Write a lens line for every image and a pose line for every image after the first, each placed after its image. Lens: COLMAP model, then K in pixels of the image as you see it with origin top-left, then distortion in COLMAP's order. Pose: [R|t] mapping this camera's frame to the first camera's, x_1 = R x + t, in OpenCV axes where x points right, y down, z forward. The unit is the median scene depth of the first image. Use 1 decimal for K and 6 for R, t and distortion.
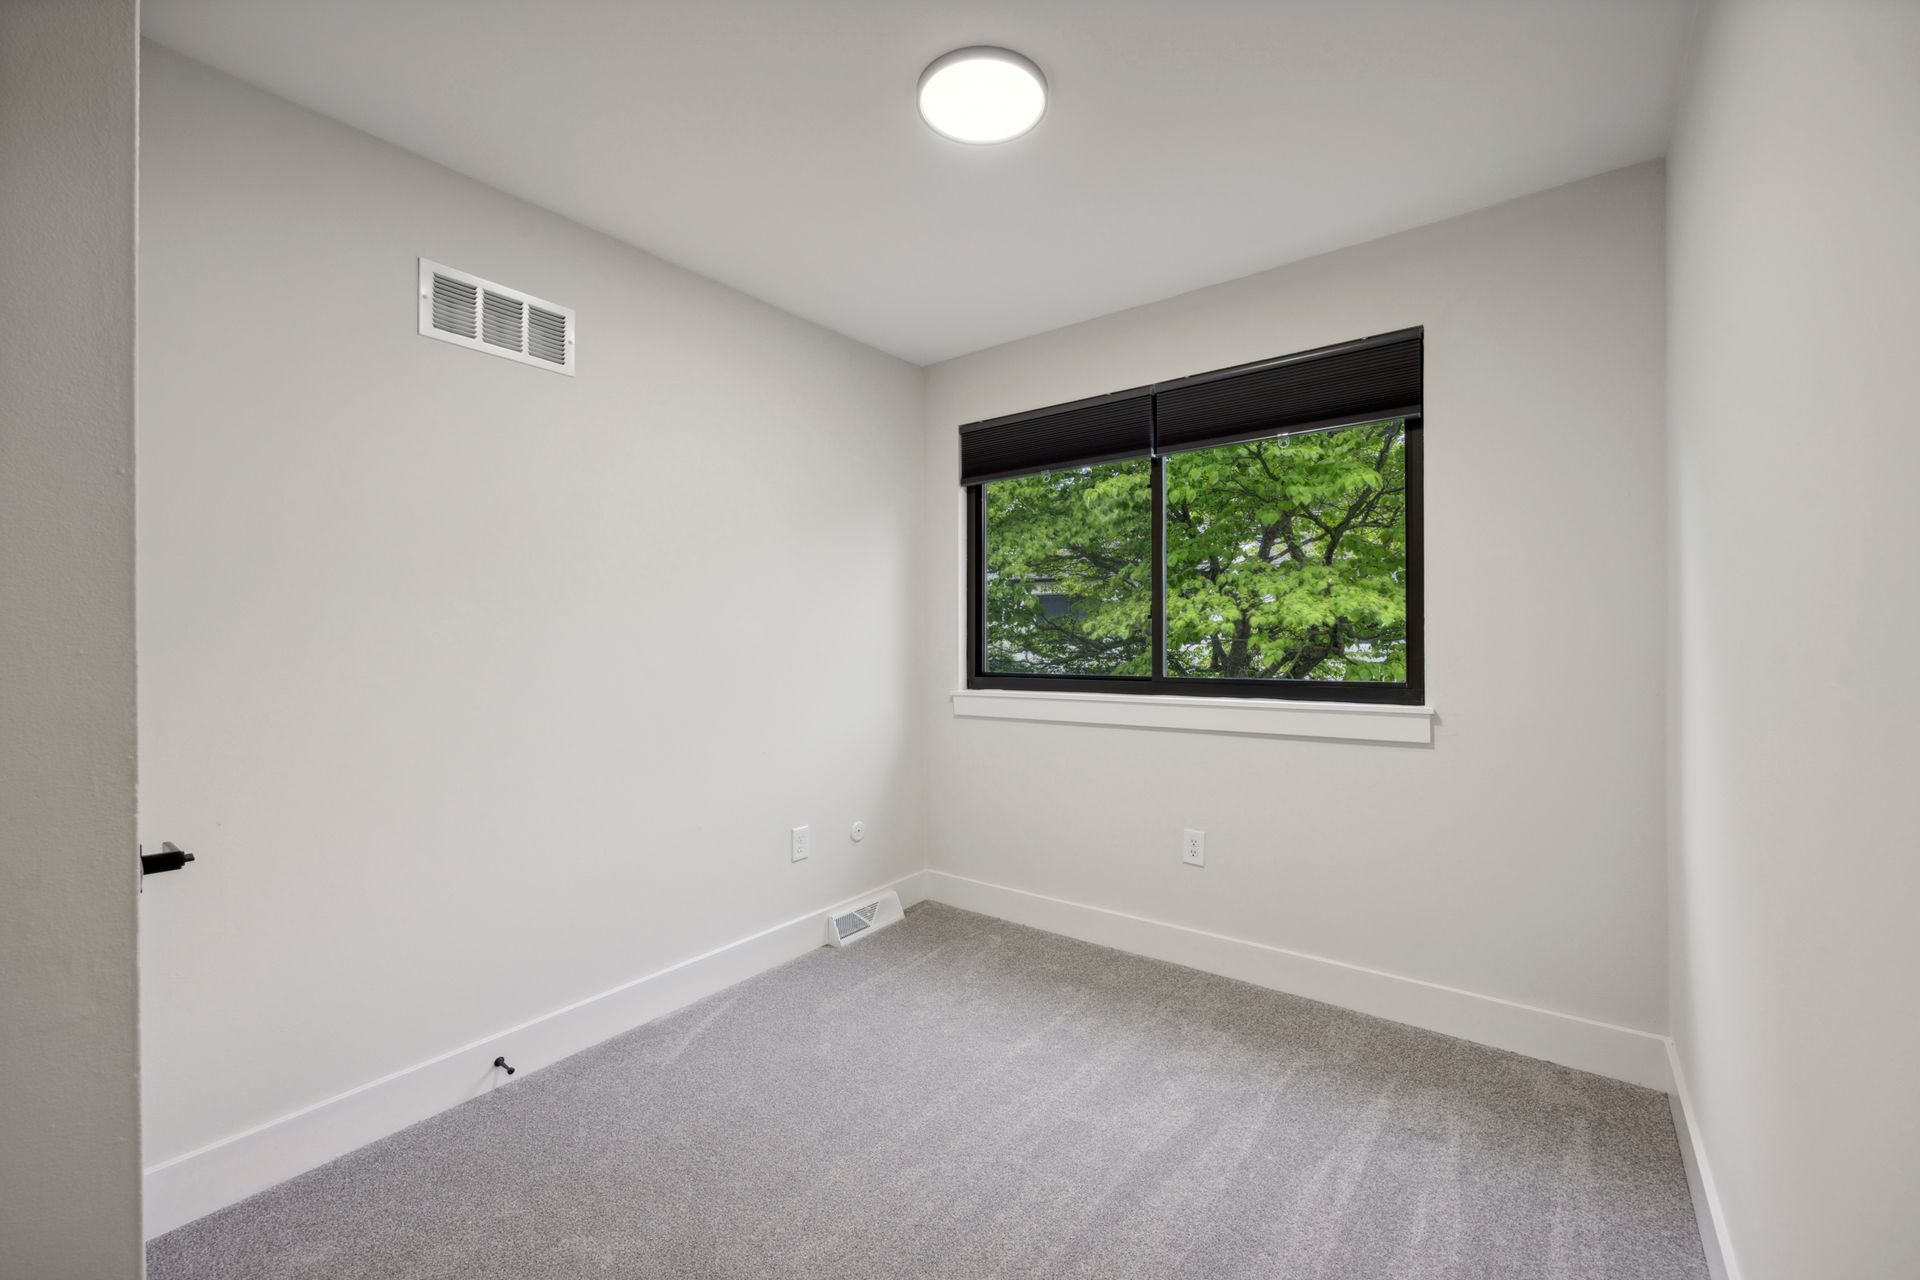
lens RADIAL K [[783.3, 0, 954.5], [0, 783.3, 633.6], [0, 0, 1]] dist [-0.004488, 0.001202]
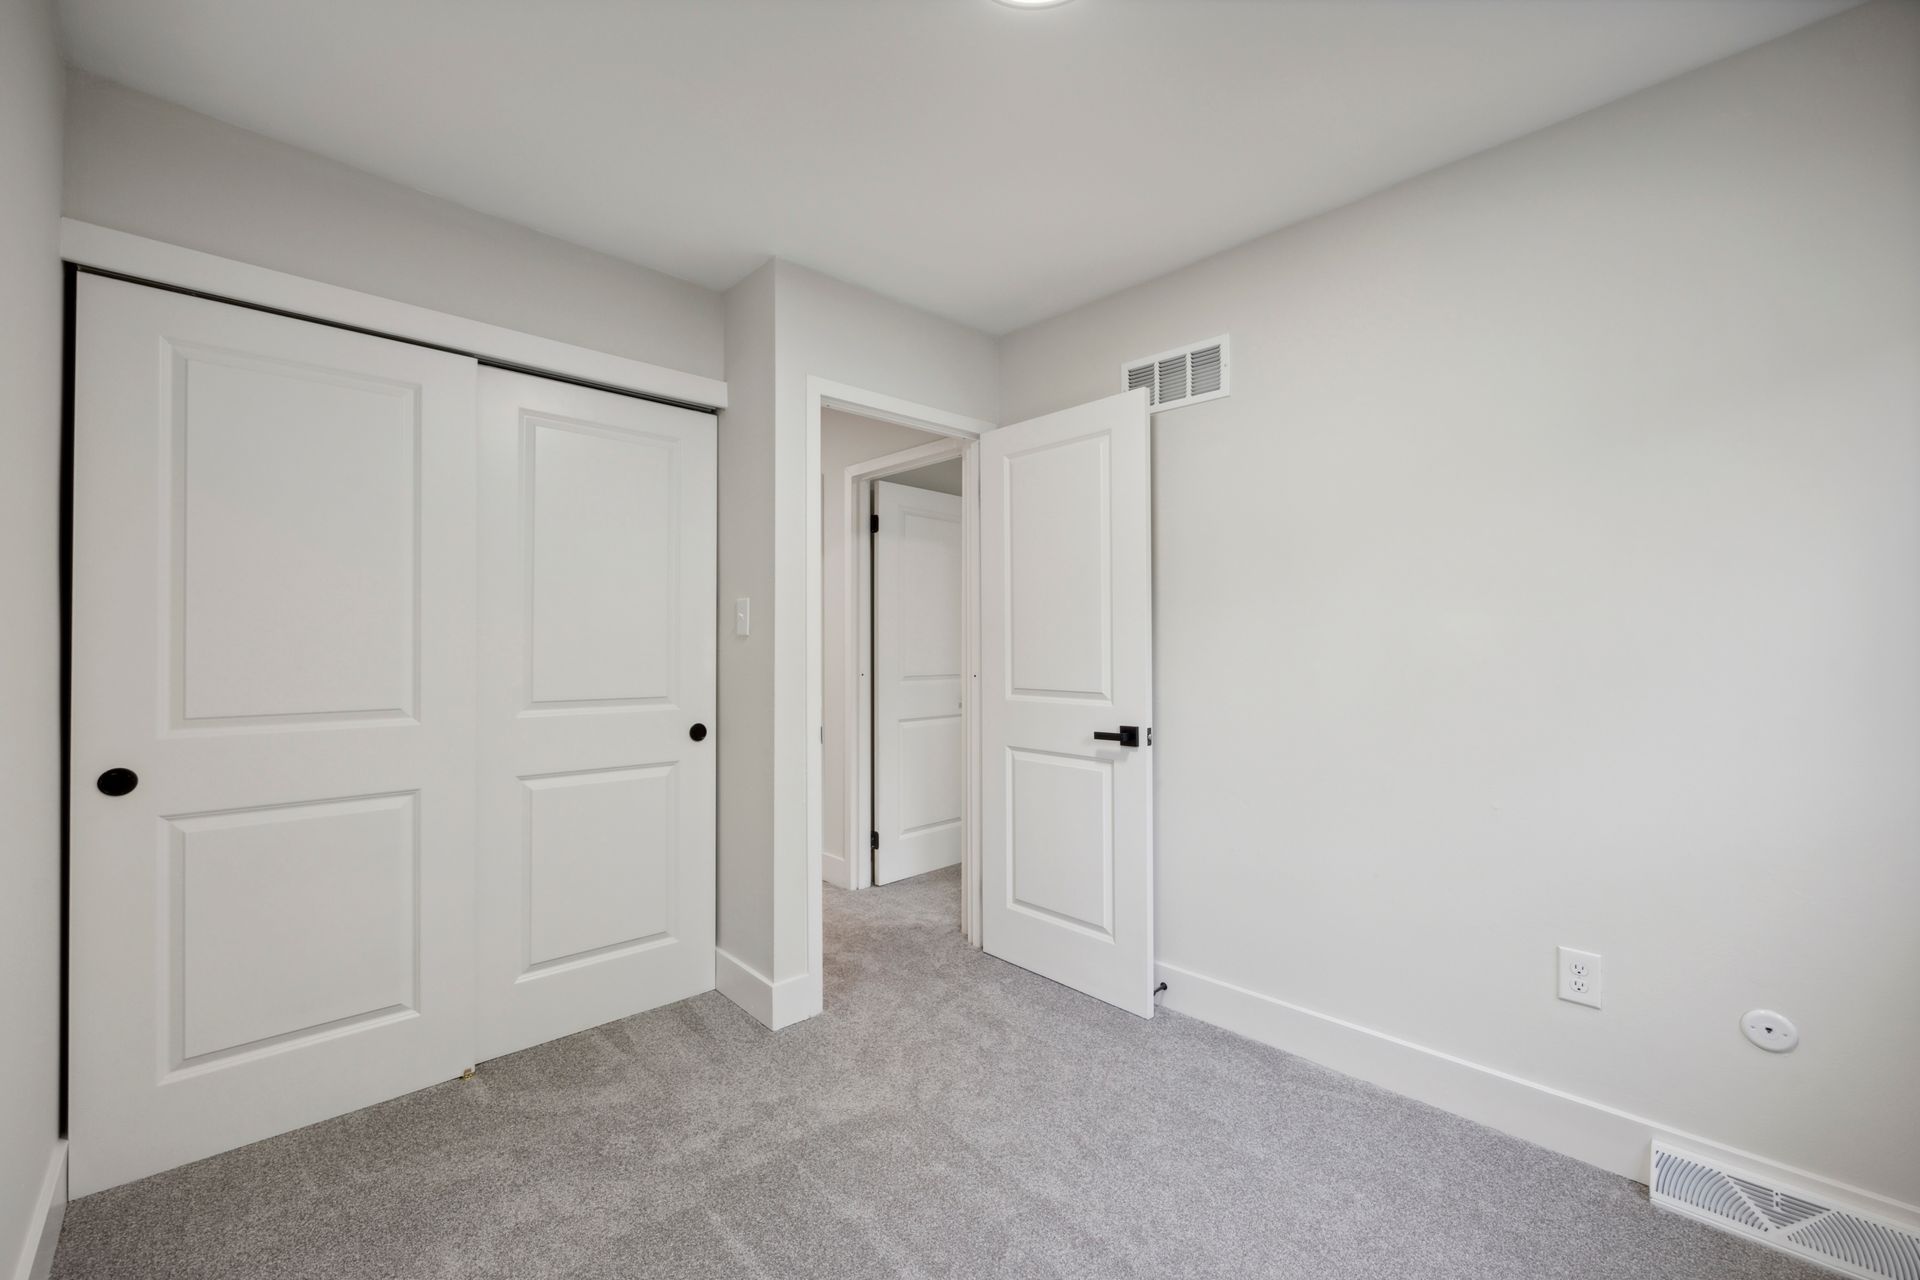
lens RADIAL K [[783.3, 0, 971.8], [0, 783.3, 642.3], [0, 0, 1]] dist [-0.004488, 0.001202]
pose [[-0.151301, 0.000635, -0.988488, 0.104341], [0.005979, 0.999982, -0.000273, 0.000910], [0.988470, -0.005952, -0.151302, 0.136882]]
